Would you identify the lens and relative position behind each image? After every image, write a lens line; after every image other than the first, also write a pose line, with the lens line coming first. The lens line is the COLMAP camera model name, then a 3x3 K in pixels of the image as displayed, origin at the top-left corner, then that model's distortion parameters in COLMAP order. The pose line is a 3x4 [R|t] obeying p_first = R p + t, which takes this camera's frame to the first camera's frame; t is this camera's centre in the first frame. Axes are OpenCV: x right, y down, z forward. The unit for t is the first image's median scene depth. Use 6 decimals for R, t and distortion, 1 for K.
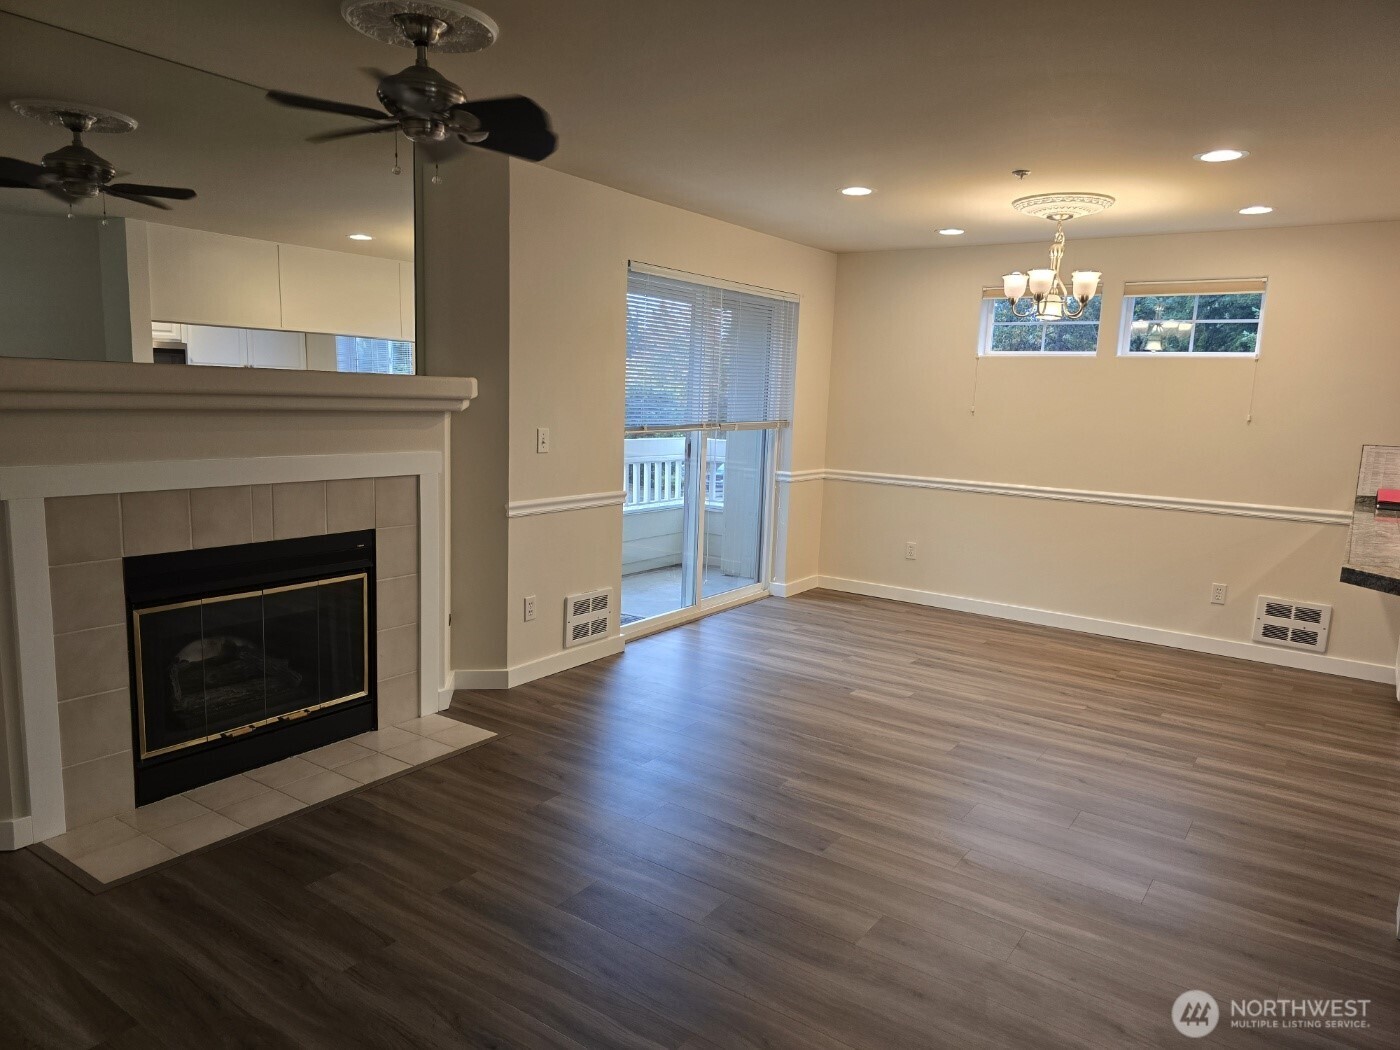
lens RADIAL K [[967.6, 0, 699.3], [0, 967.6, 524.1], [0, 0, 1]] dist [0.055987, -0.035265]
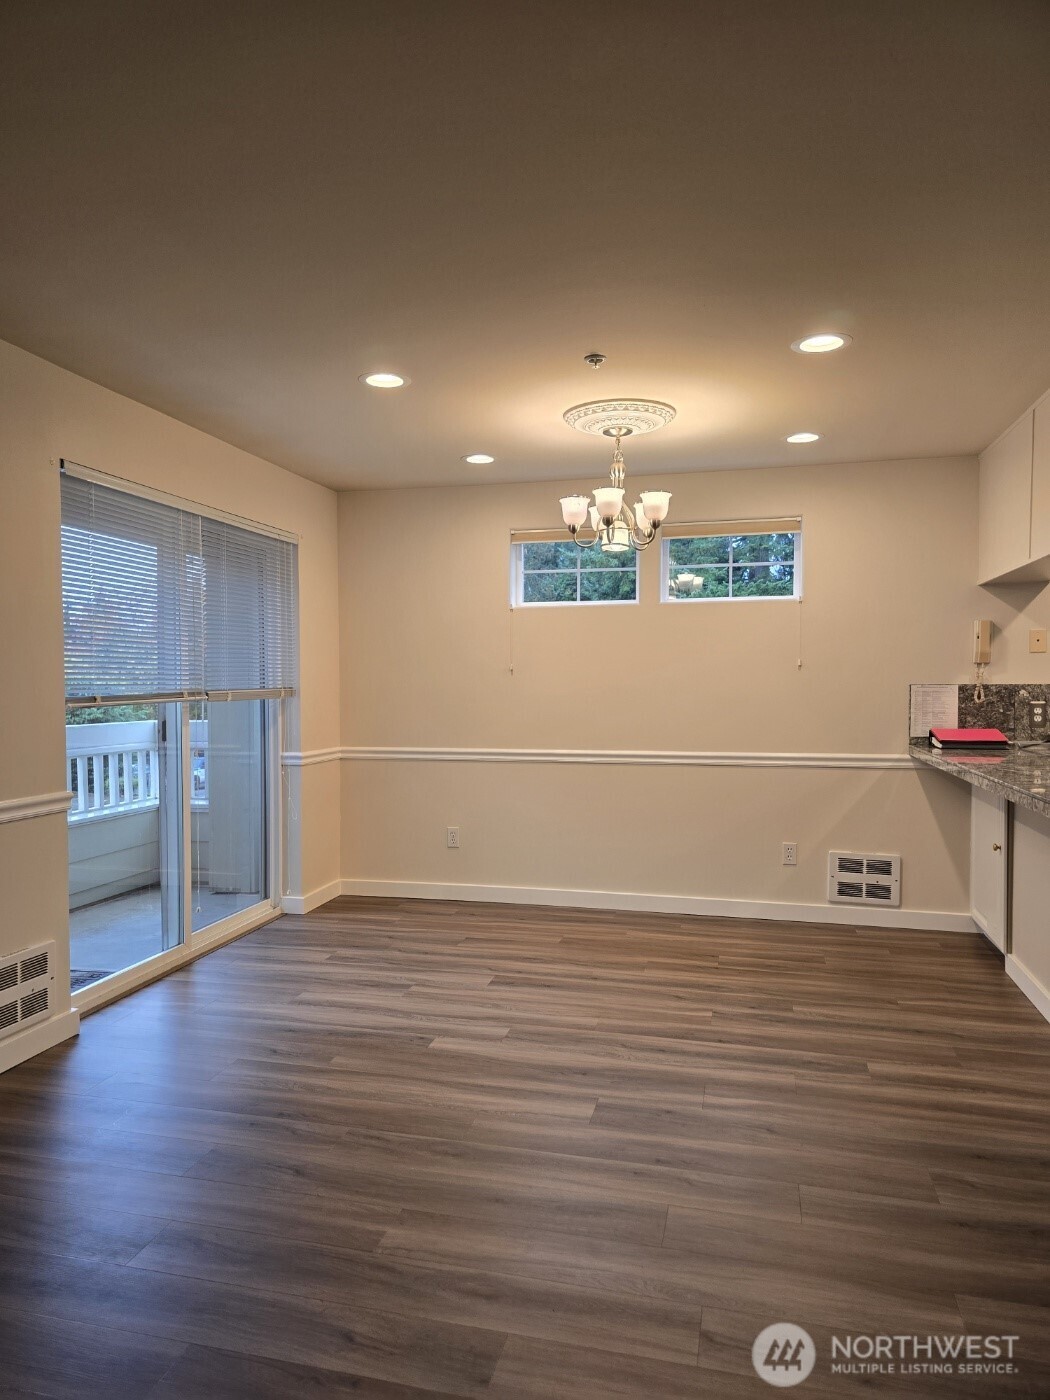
lens RADIAL K [[967.6, 0, 525.2], [0, 967.6, 710.9], [0, 0, 1]] dist [0.055987, -0.035265]
pose [[0.930964, -0.048163, 0.361920, -0.025264], [0.085570, 0.992435, -0.088041, -0.002683], [-0.354942, 0.112932, 0.928042, 0.244293]]
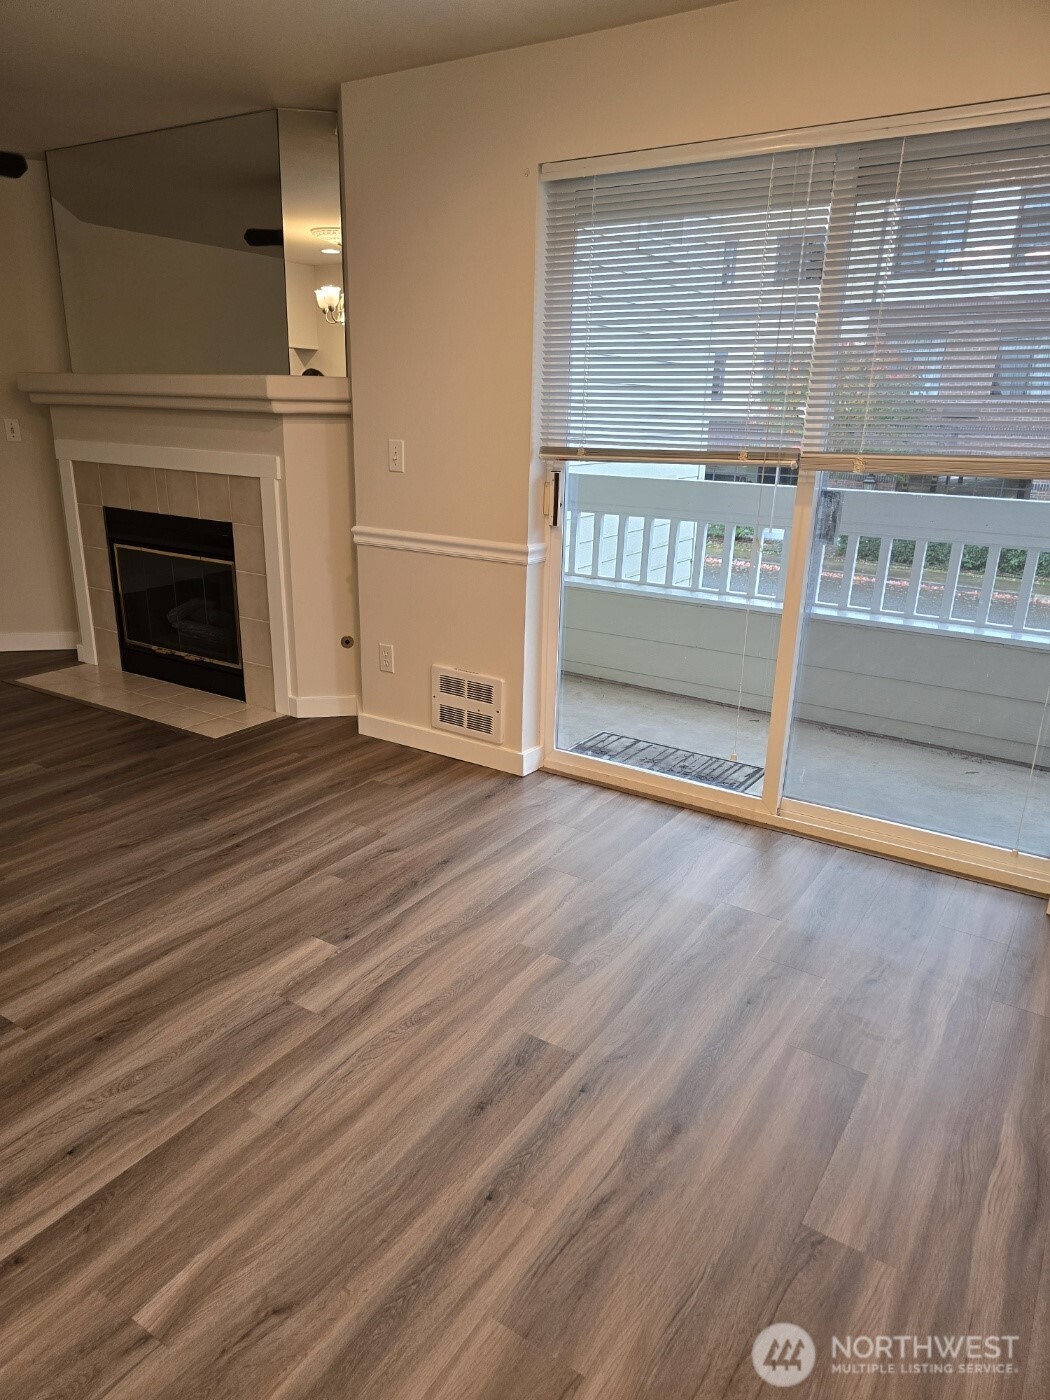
lens RADIAL K [[967.6, 0, 516.1], [0, 967.6, 701.5], [0, 0, 1]] dist [0.055987, -0.035265]
pose [[0.009440, 0.261694, -0.965105, 0.580995], [-0.156446, 0.953649, 0.257057, -0.099966], [0.987641, 0.148560, 0.049943, 0.948507]]
